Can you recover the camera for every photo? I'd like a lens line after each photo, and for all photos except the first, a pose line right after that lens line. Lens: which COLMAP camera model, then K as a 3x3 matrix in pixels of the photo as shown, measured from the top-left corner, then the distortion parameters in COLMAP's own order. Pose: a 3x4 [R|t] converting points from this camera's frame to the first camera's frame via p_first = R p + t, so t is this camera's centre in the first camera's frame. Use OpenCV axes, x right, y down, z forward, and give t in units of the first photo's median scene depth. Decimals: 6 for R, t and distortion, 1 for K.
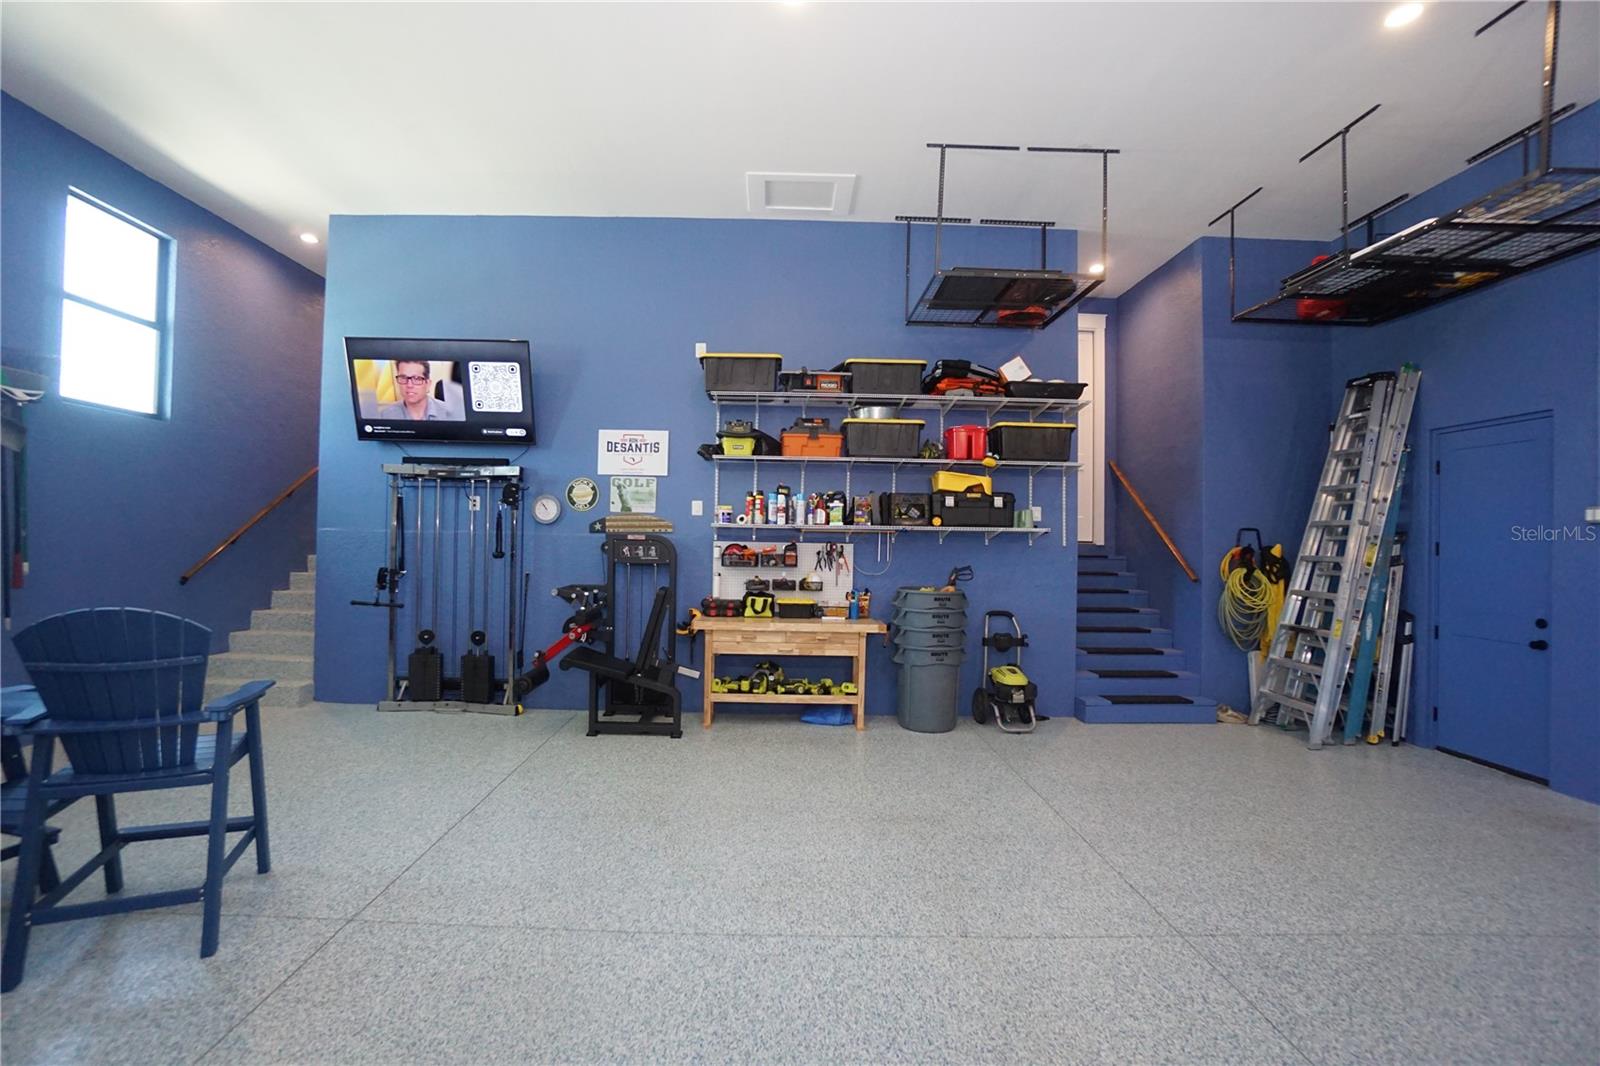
lens RADIAL K [[713.6, 0, 784.1], [0, 713.6, 531.3], [0, 0, 1]] dist [-0.059841, 0.022012]
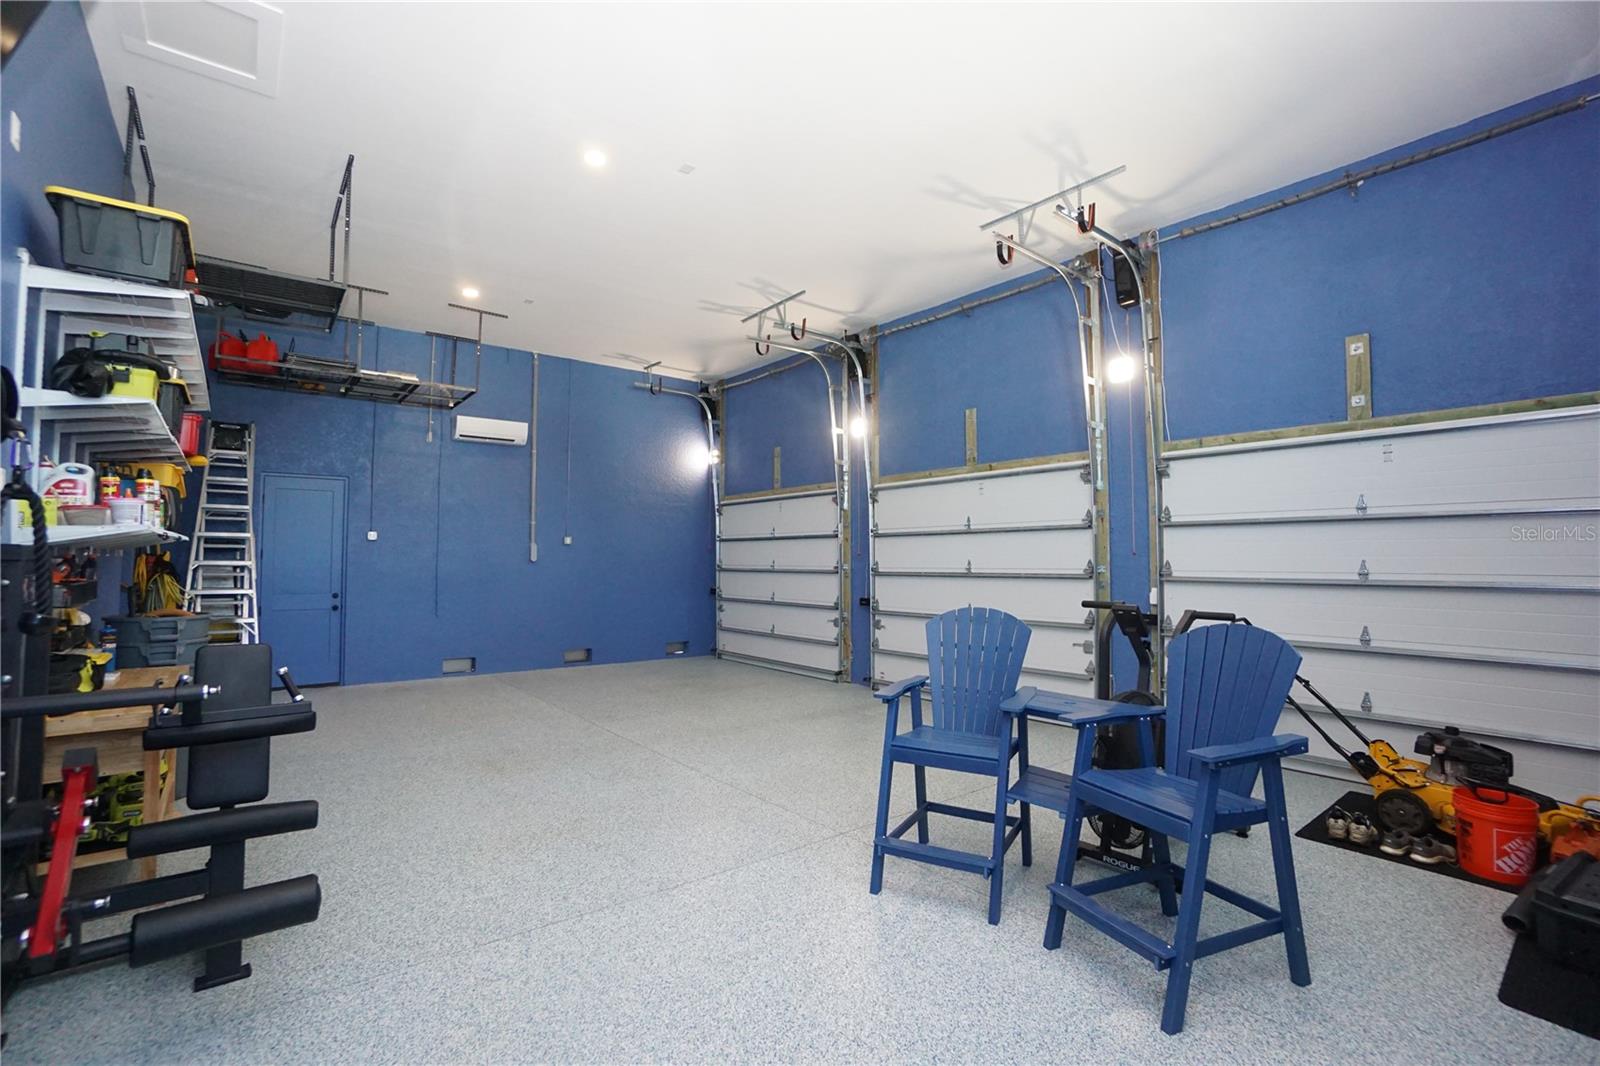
lens RADIAL K [[711.5, 0, 763.6], [0, 711.5, 535.7], [0, 0, 1]] dist [0.001277, 0.000268]
pose [[-0.608742, 0.003978, 0.793358, -0.778362], [-0.016317, 0.999713, -0.017533, -0.011490], [-0.793201, -0.023618, -0.608502, 0.931544]]
